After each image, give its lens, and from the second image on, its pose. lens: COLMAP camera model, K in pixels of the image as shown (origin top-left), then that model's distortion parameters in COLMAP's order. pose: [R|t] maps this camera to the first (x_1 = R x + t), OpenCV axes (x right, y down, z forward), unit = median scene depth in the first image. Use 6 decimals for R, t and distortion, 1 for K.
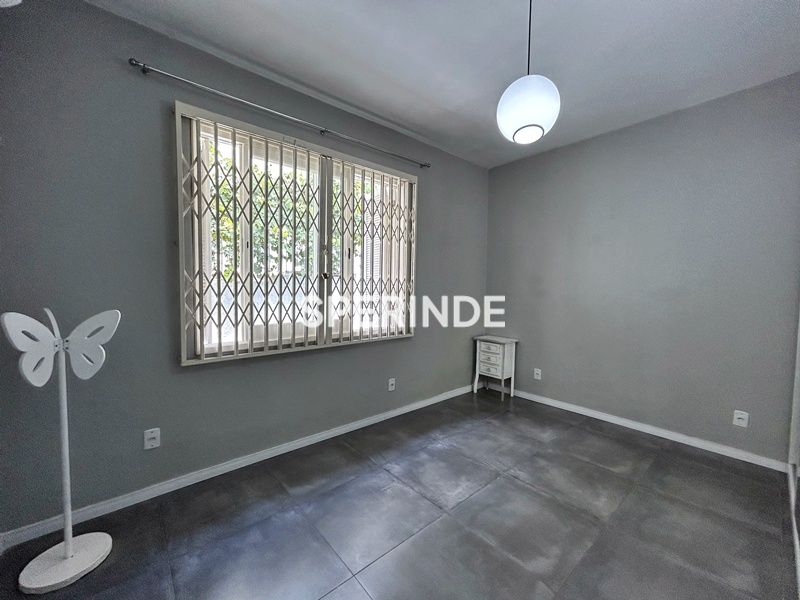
lens RADIAL K [[321.6, 0, 400.0], [0, 321.6, 300.0], [0, 0, 1]] dist [0.000611, 0.000345]
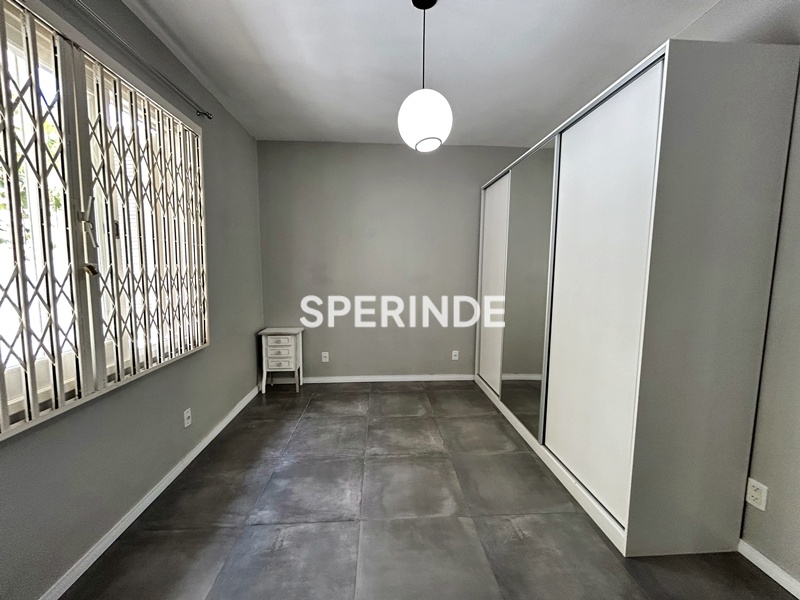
lens RADIAL K [[324.0, 0, 390.2], [0, 324.0, 300.6], [0, 0, 1]] dist [0.000439, 0.000218]
pose [[0.609313, -0.091373, 0.787647, -0.345490], [0.038486, 0.995576, 0.085722, -0.049219], [-0.791995, -0.021918, 0.610134, 0.241916]]
